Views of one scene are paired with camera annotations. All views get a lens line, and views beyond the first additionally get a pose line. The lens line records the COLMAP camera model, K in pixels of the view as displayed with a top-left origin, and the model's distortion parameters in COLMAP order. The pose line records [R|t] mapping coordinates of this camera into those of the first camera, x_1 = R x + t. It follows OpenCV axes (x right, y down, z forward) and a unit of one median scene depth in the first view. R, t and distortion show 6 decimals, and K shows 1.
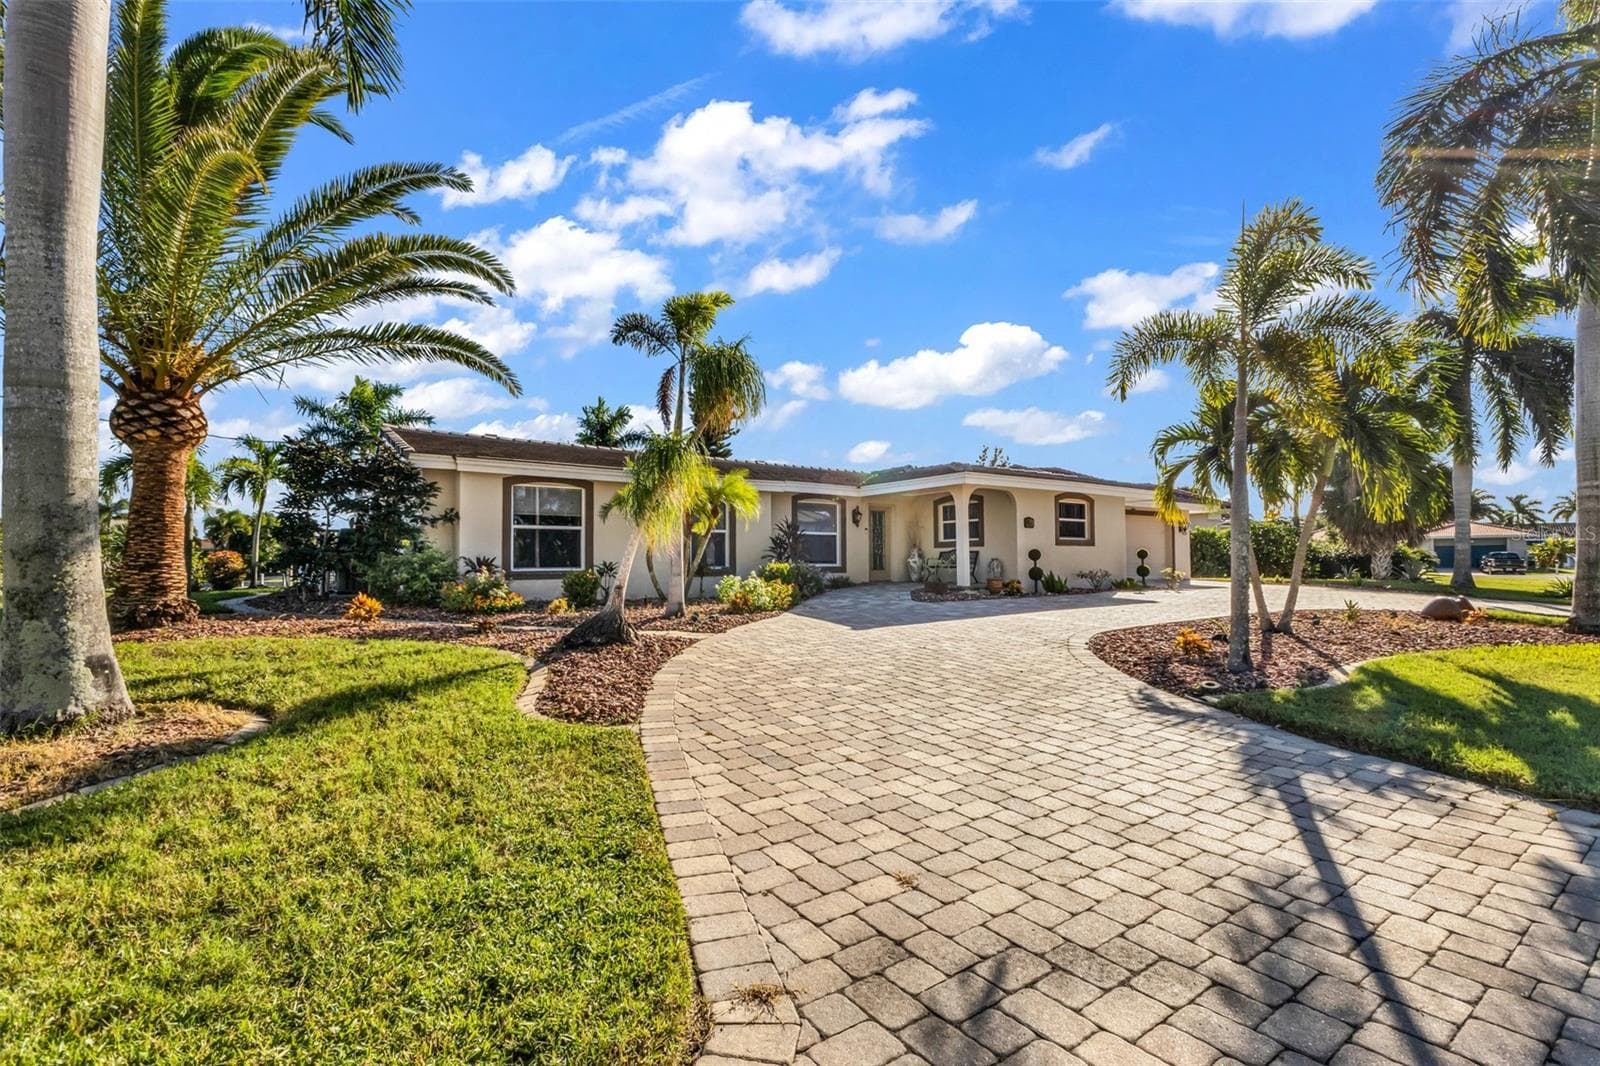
lens RADIAL K [[696.2, 0, 797.2], [0, 696.2, 538.9], [0, 0, 1]] dist [0.011200, -0.000165]
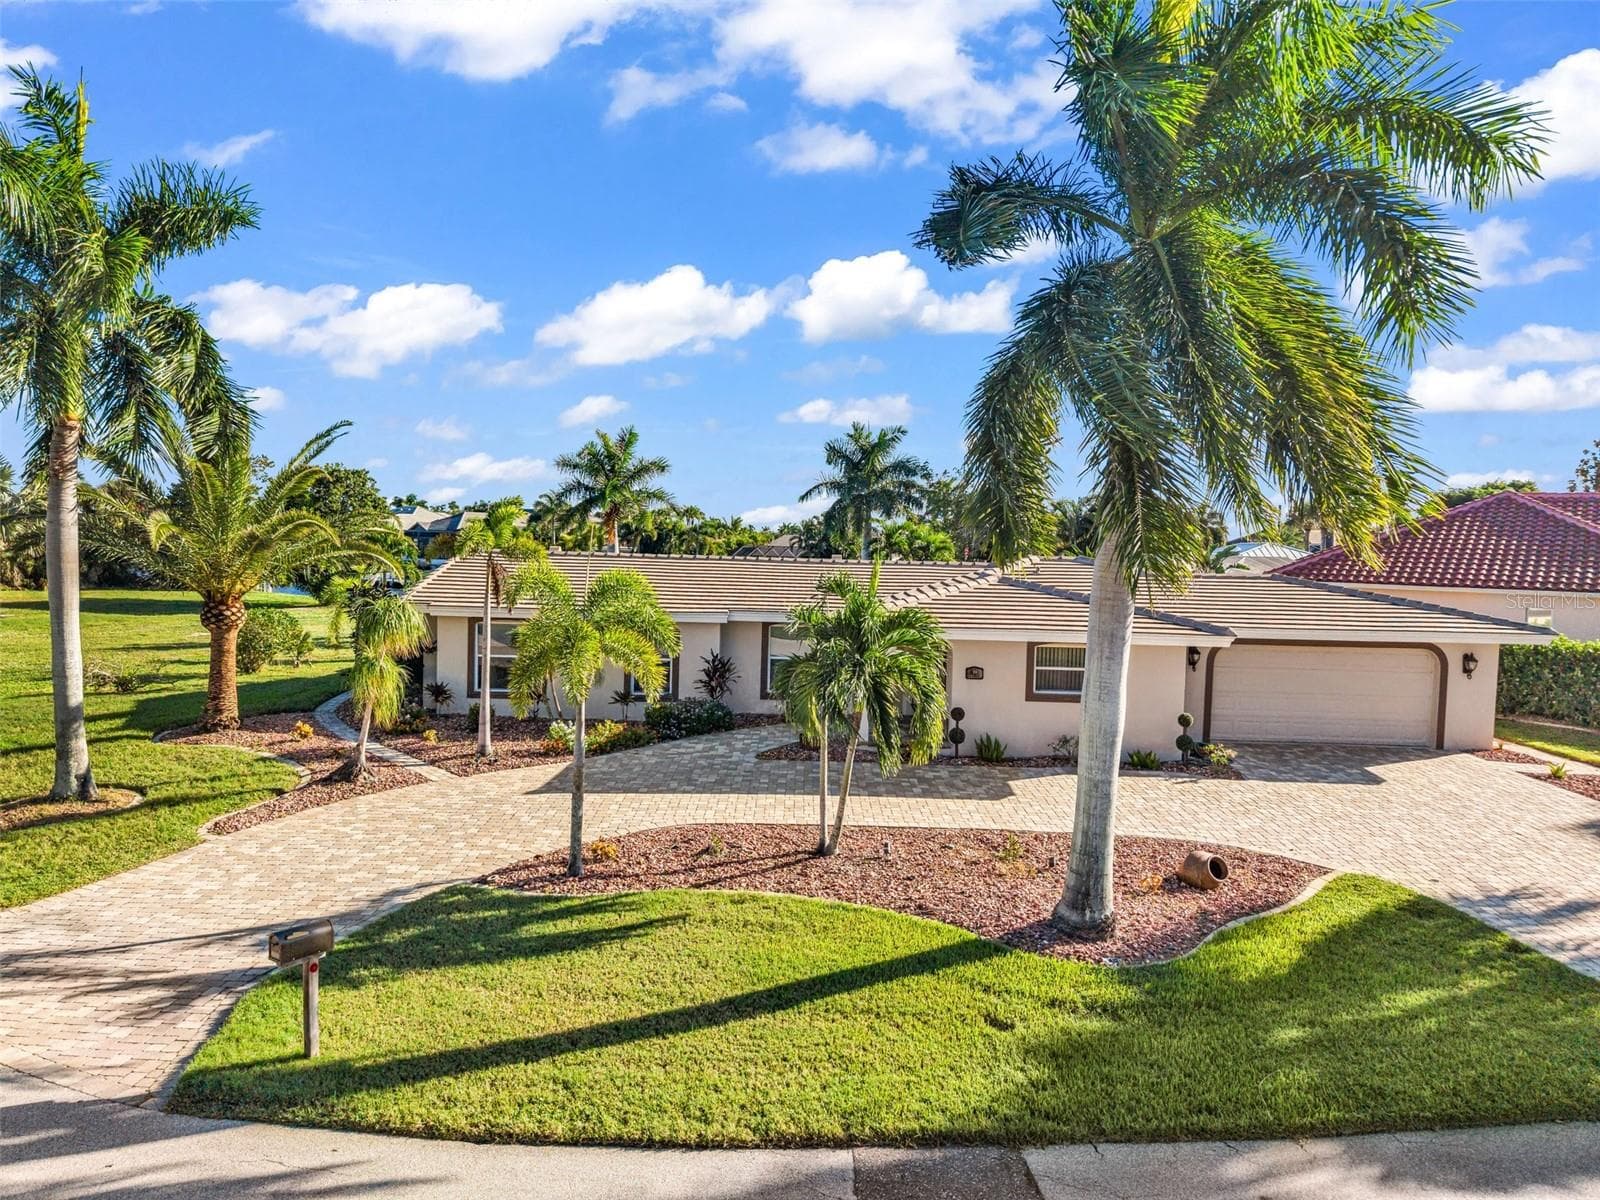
lens RADIAL K [[1073.2, 0, 800.0], [0, 1073.2, 600.0], [0, 0, 1]] dist [0.034569, -0.041279]
pose [[0.809517, 0.056937, -0.584329, 1.942308], [-0.007680, 0.996228, 0.086434, -0.471038], [0.587046, -0.065482, 0.806901, -0.359357]]
